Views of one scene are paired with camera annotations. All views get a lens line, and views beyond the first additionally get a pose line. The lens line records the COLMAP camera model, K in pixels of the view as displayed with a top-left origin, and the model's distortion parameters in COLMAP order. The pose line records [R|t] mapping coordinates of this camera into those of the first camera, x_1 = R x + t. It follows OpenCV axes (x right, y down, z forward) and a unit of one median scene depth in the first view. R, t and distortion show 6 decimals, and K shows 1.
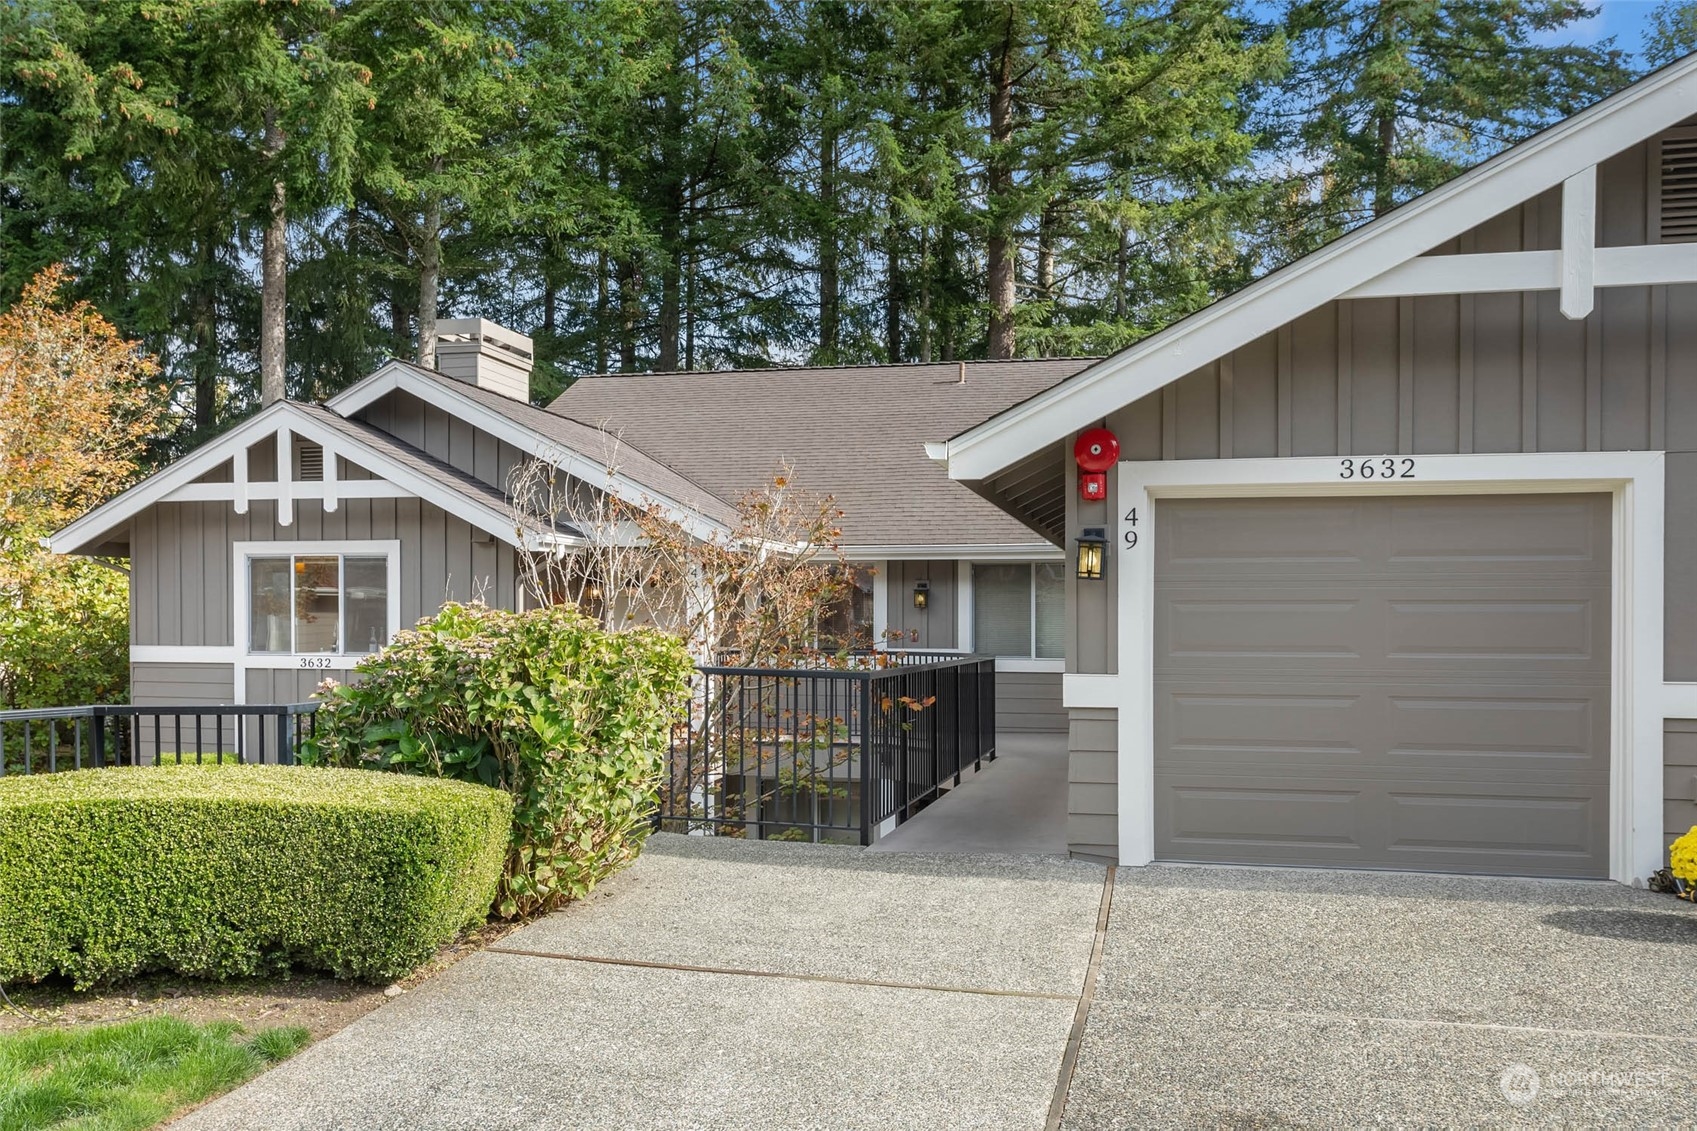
lens RADIAL K [[1551.5, 0, 847.0], [0, 1551.5, 567.7], [0, 0, 1]] dist [-0.009647, 0.000000]
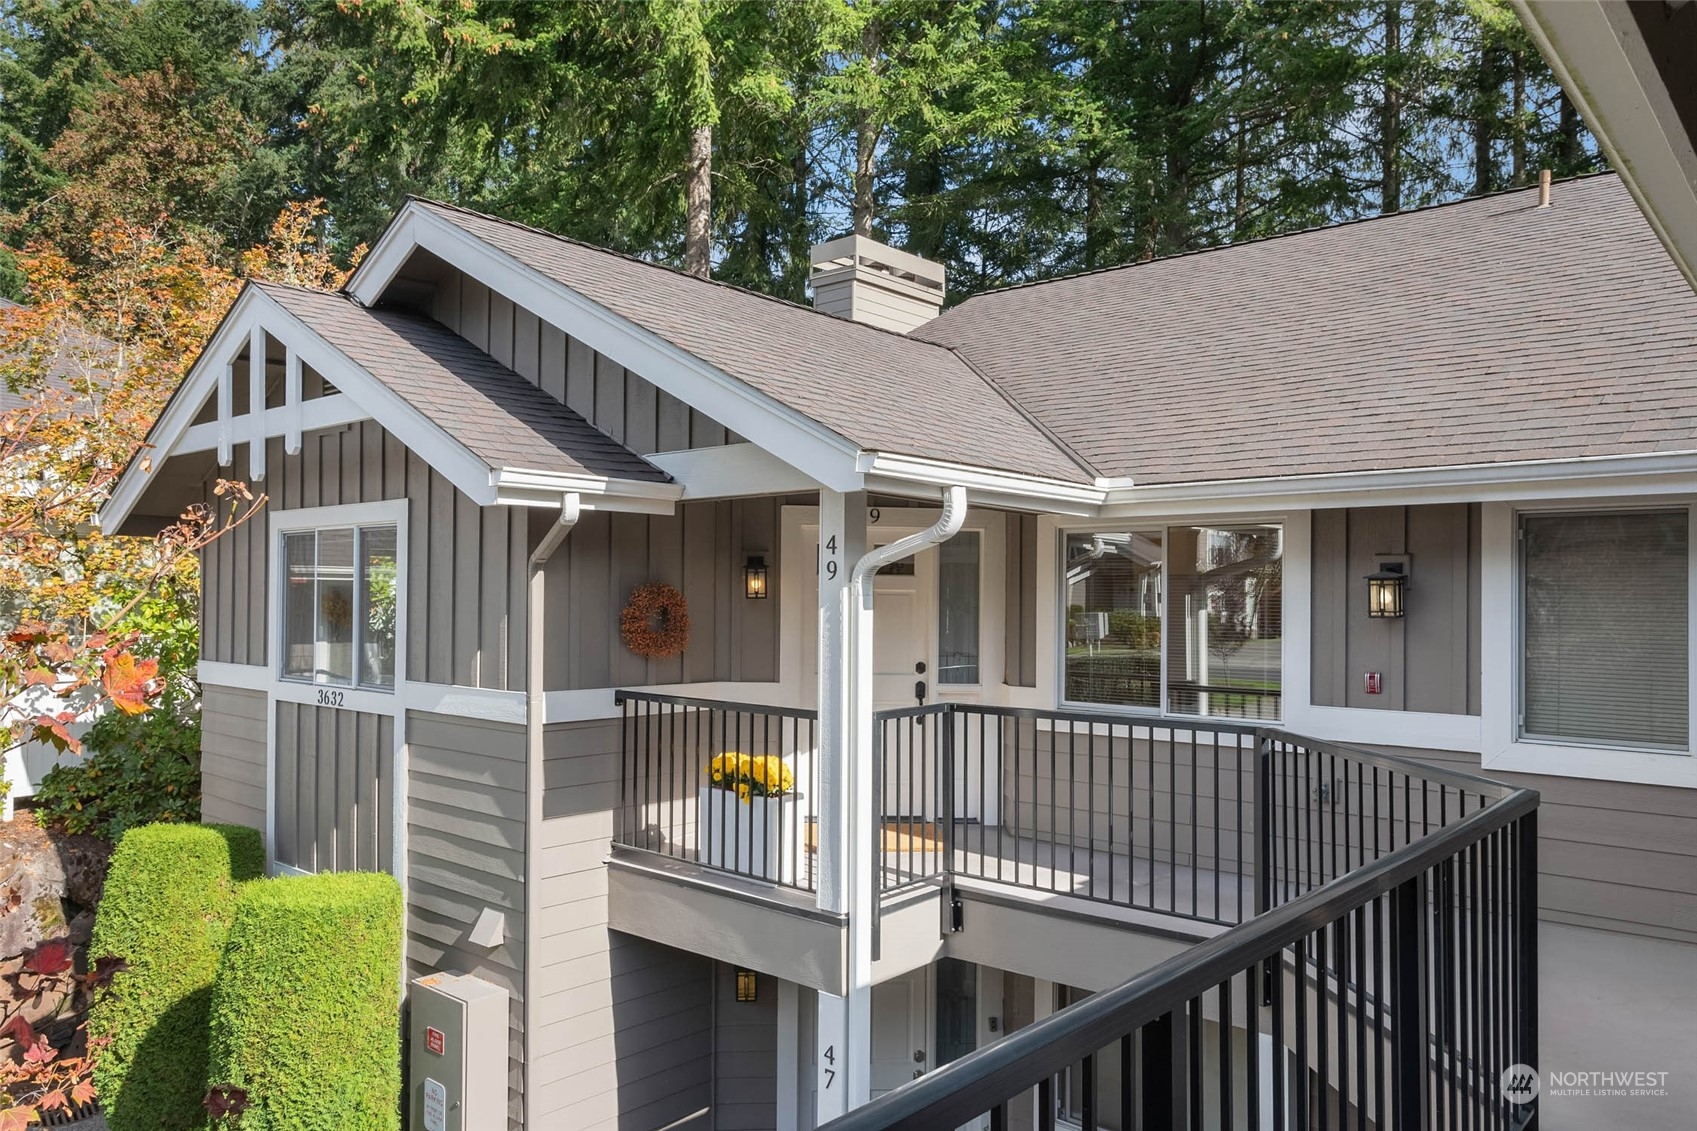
lens RADIAL K [[1232.3, 0, 851.1], [0, 1232.3, 570.5], [0, 0, 1]] dist [-0.001789, -0.001540]
pose [[0.882475, -0.008814, -0.470276, 0.077464], [0.013187, 0.999895, 0.006004, 0.008208], [0.470174, -0.011500, 0.882499, 0.621349]]
